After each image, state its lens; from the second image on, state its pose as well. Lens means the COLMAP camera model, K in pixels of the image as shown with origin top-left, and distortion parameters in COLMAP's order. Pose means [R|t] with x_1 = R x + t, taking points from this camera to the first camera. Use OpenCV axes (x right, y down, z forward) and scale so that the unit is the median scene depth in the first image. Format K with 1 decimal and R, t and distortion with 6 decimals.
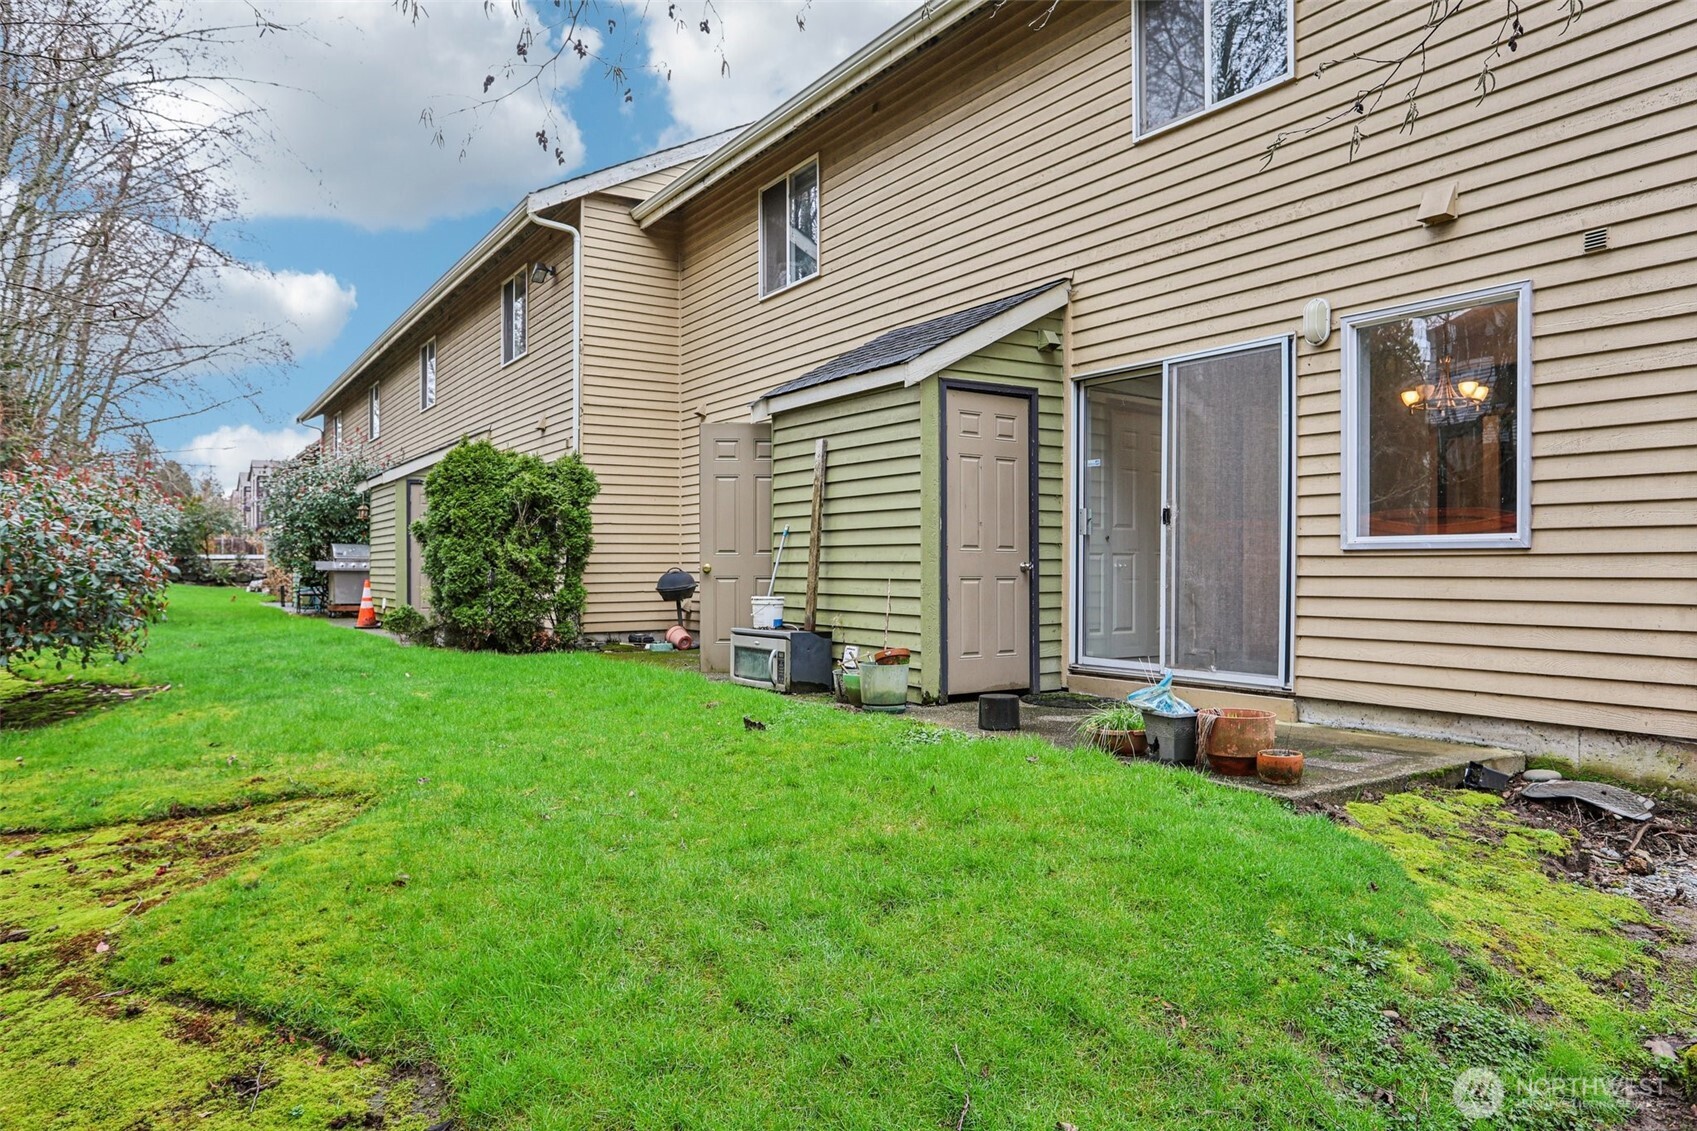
lens RADIAL K [[1141.2, 0, 848.5], [0, 1141.2, 565.5], [0, 0, 1]] dist [-0.052510, 0.049688]
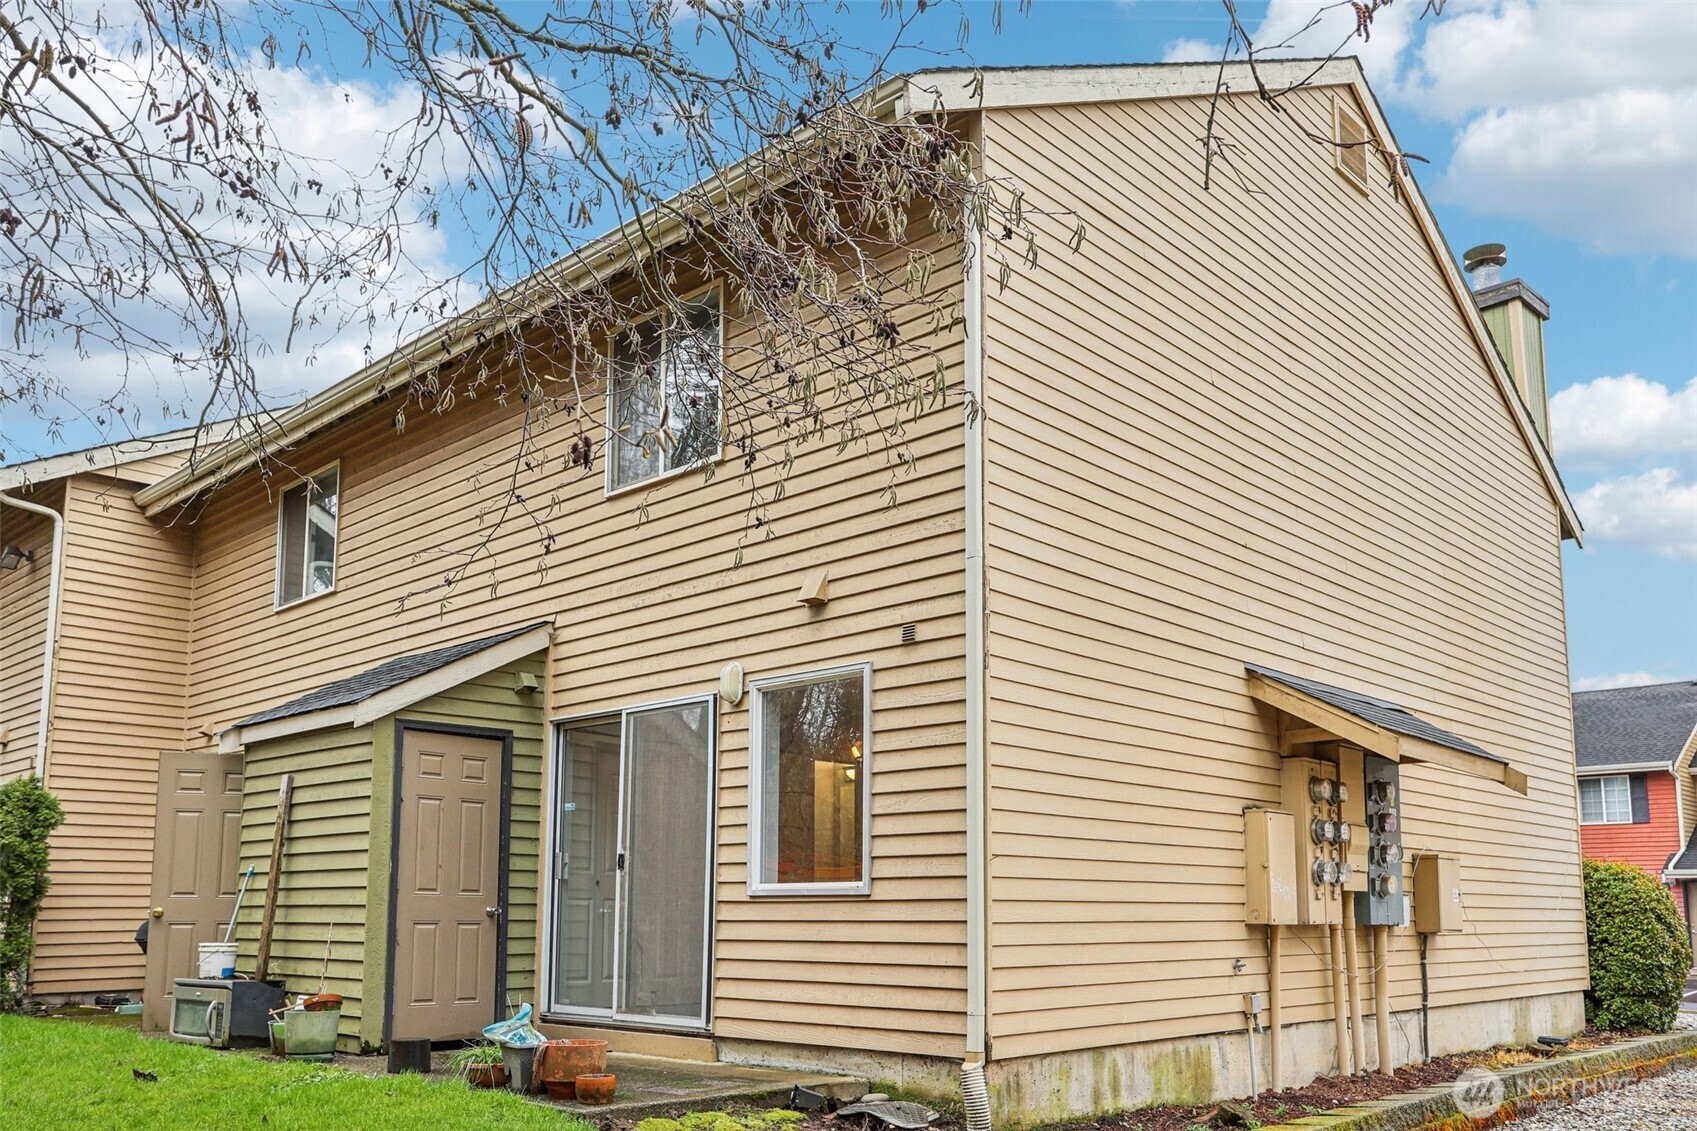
lens RADIAL K [[1413.2, 0, 843.8], [0, 1413.2, 750.1], [0, 0, 1]] dist [-0.024468, 0.075678]
pose [[0.971890, 0.030530, 0.233445, 0.160348], [-0.003188, 0.993172, -0.116618, 0.003819], [-0.235412, 0.112595, 0.965352, -0.251978]]
